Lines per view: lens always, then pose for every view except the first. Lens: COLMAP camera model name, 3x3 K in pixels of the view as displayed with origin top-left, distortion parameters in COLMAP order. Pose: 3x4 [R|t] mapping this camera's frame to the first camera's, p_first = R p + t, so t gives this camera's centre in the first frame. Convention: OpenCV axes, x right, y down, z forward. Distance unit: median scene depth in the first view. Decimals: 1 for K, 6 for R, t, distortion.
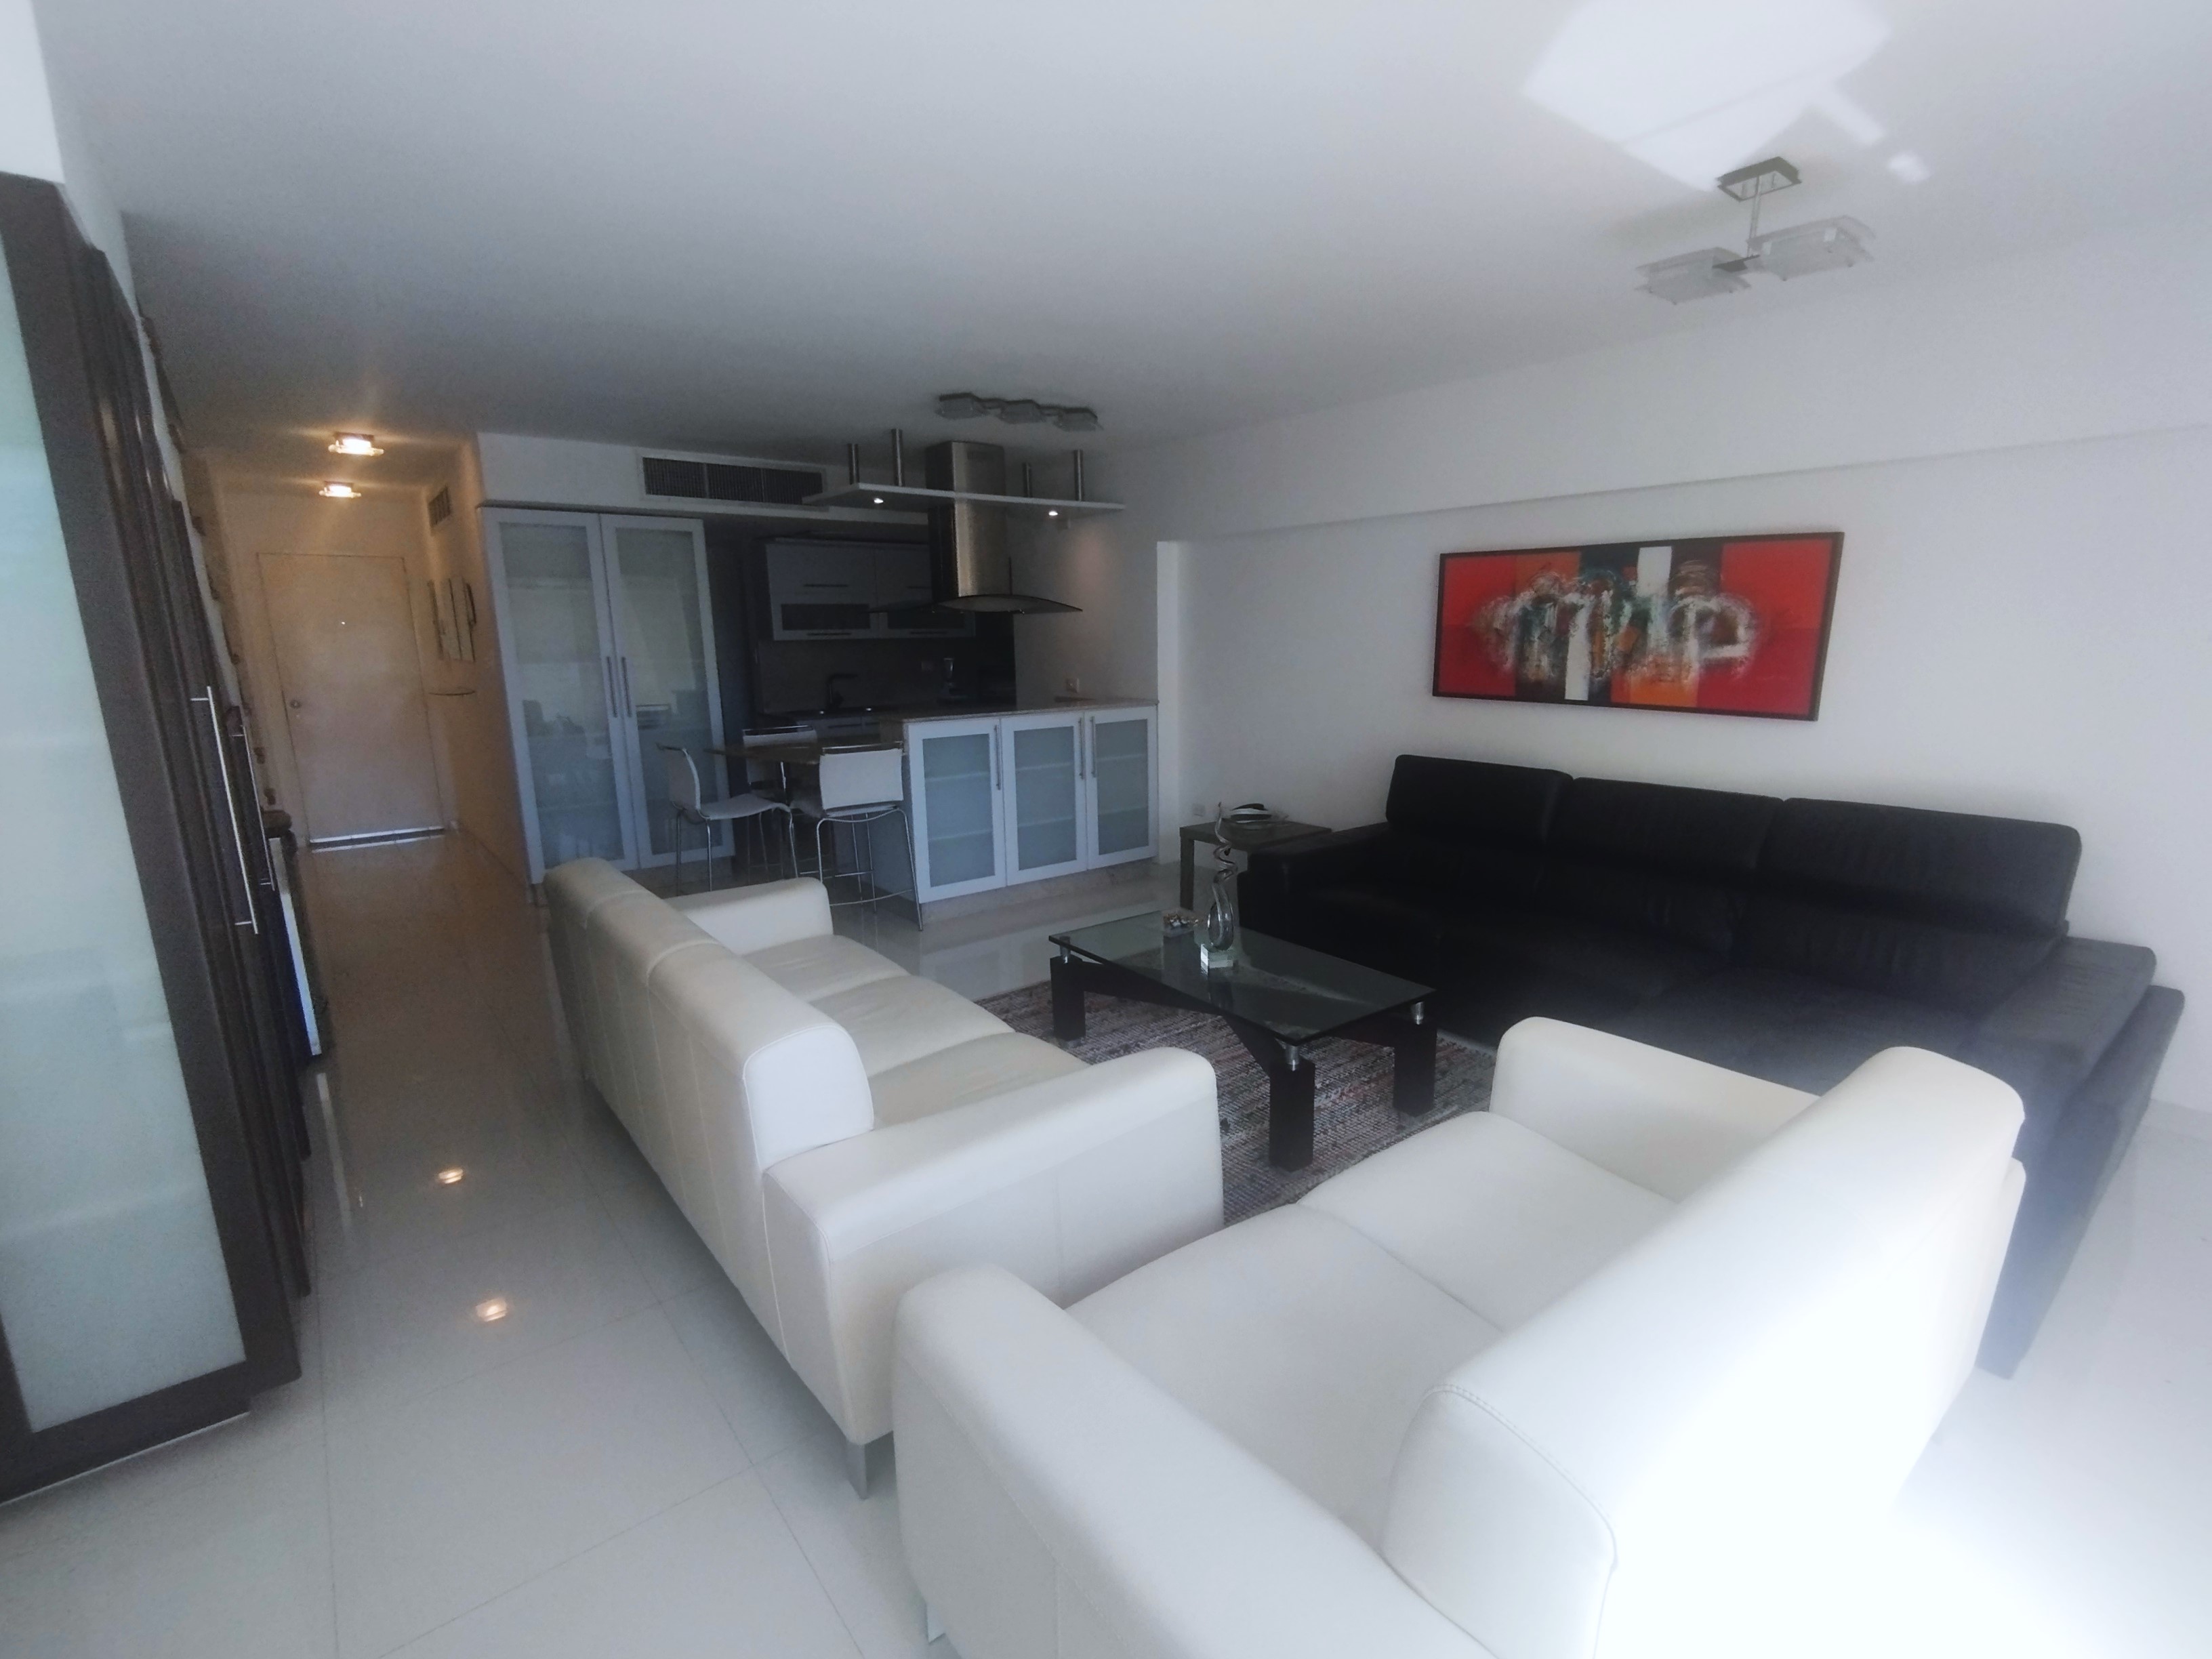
lens RADIAL K [[1021.9, 0, 1115.4], [0, 1021.9, 834.8], [0, 0, 1]] dist [-0.003828, -0.000291]
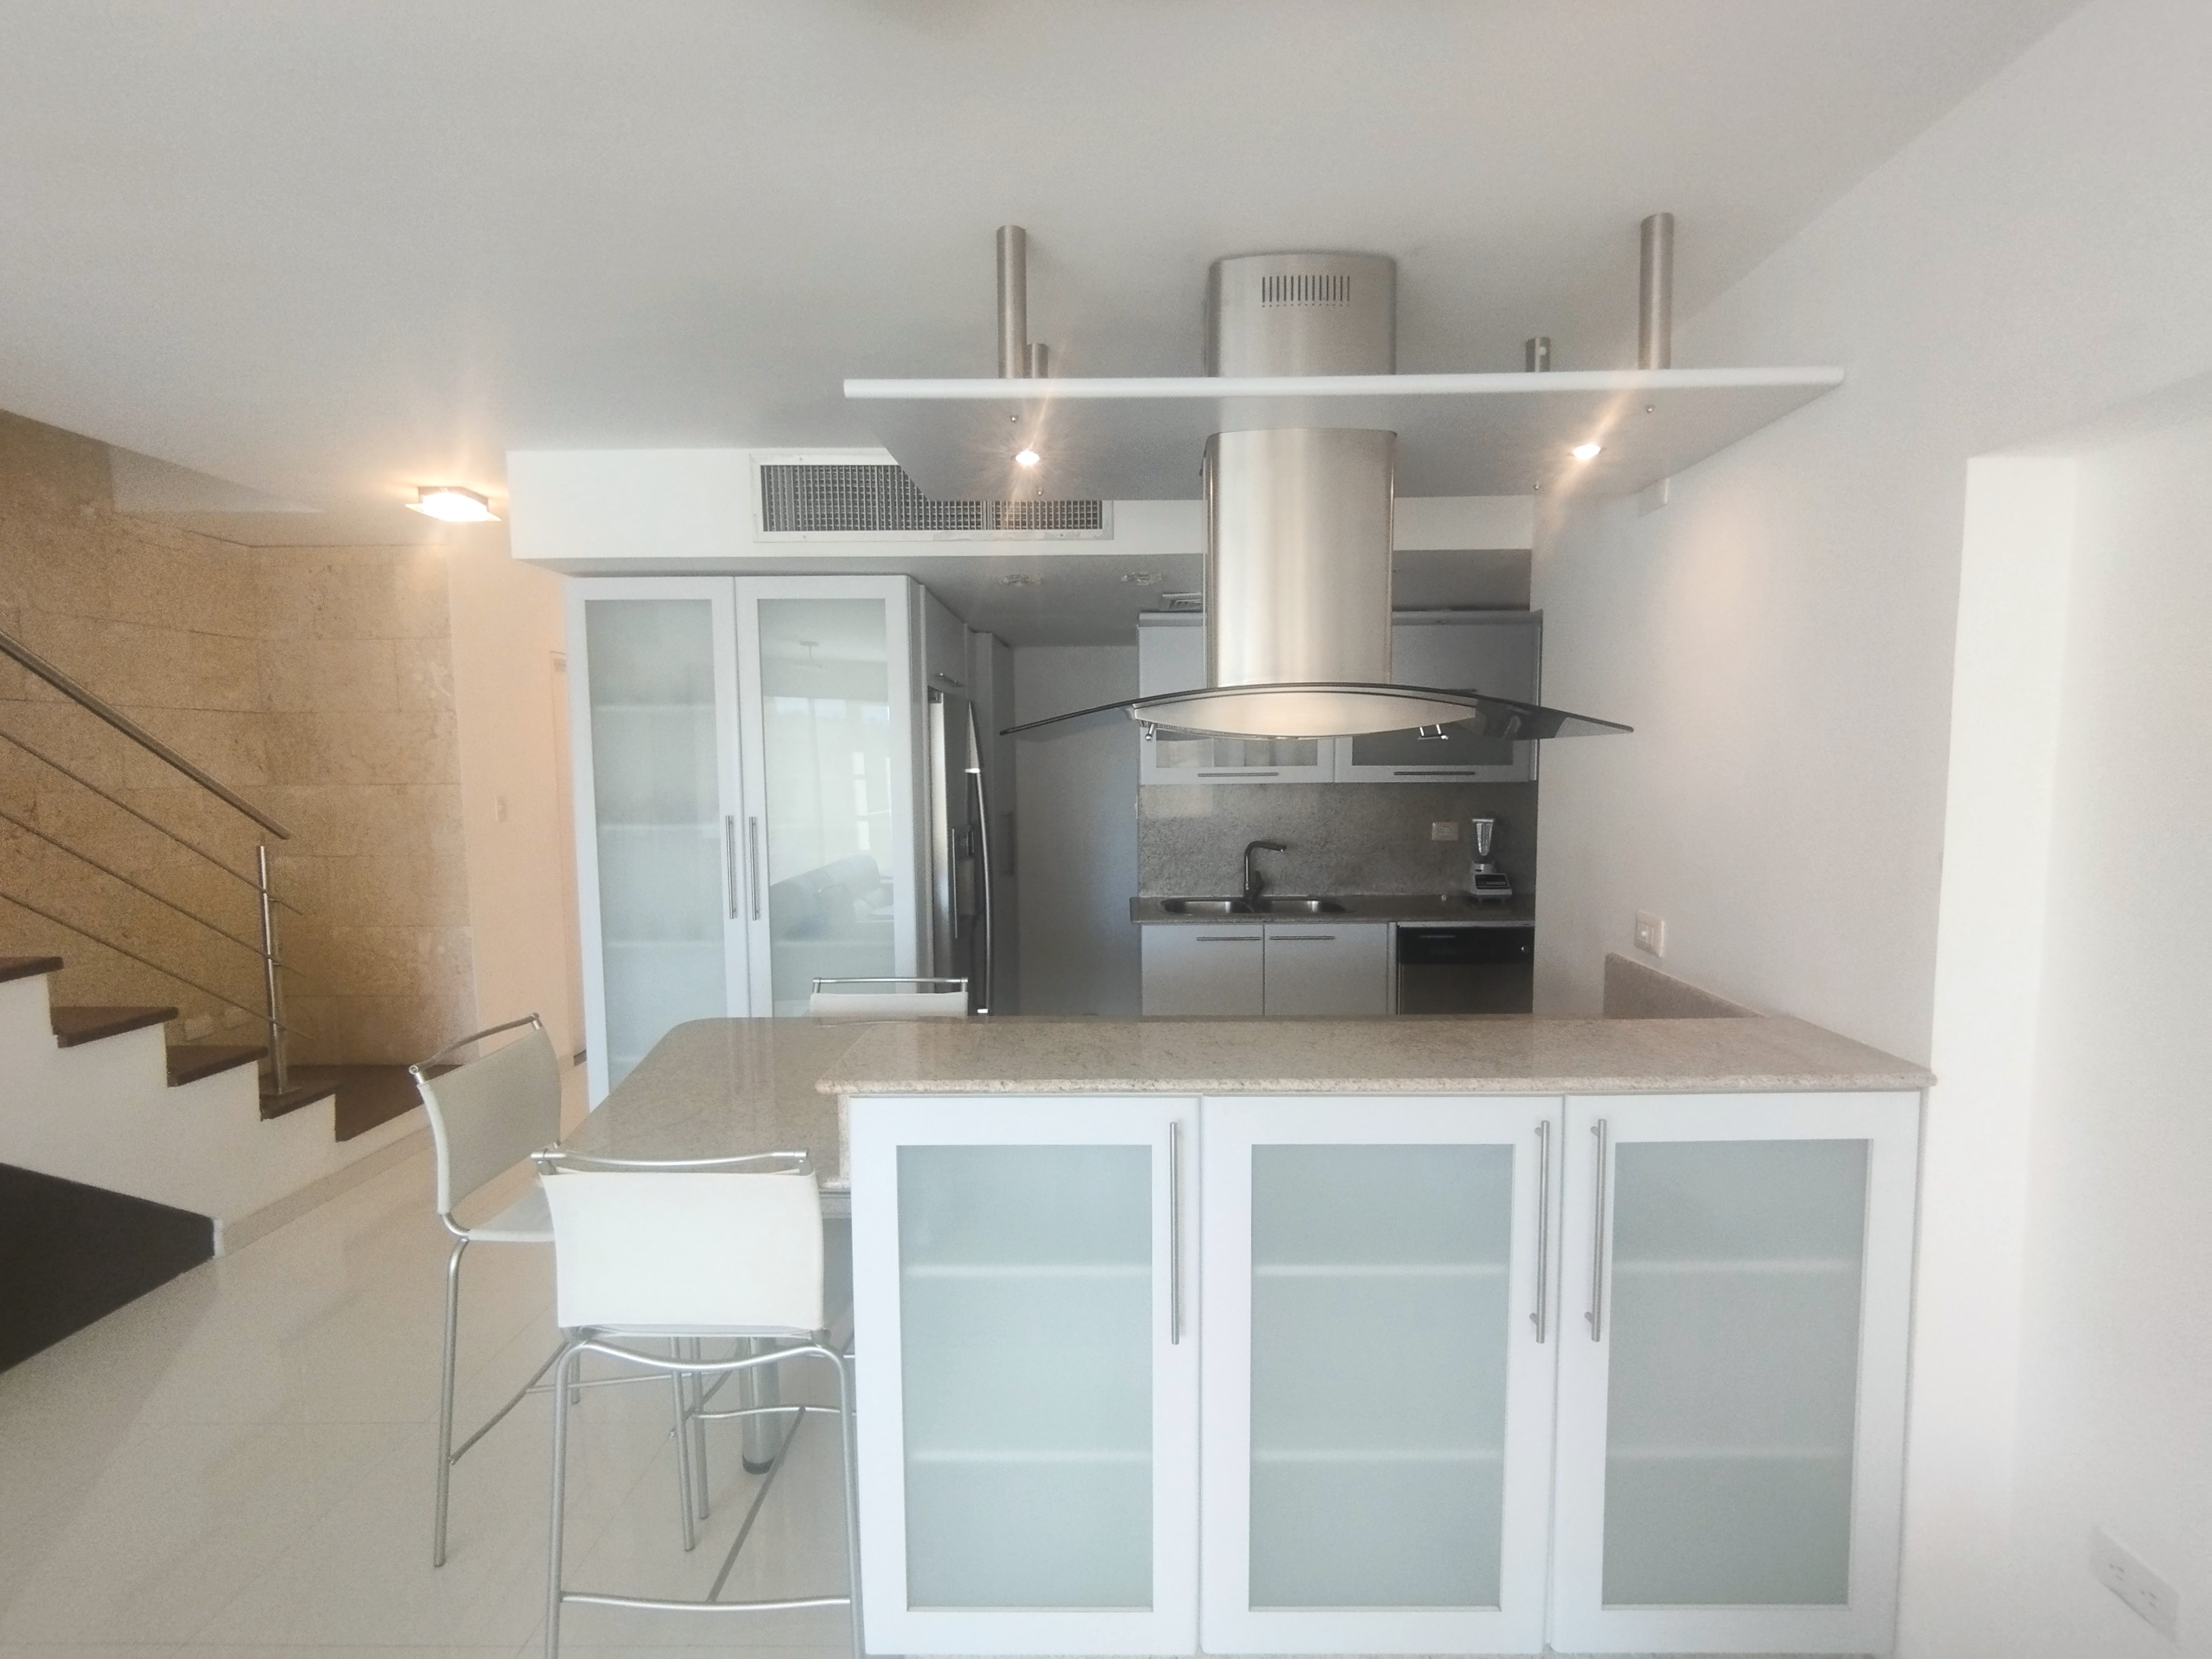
lens RADIAL K [[1021.9, 0, 1106.9], [0, 1021.9, 845.3], [0, 0, 1]] dist [-0.003828, -0.000291]
pose [[0.768011, 0.060941, -0.637531, 0.044271], [-0.128019, 0.989980, -0.059588, -0.153772], [0.627512, 0.127380, 0.768117, 0.703003]]
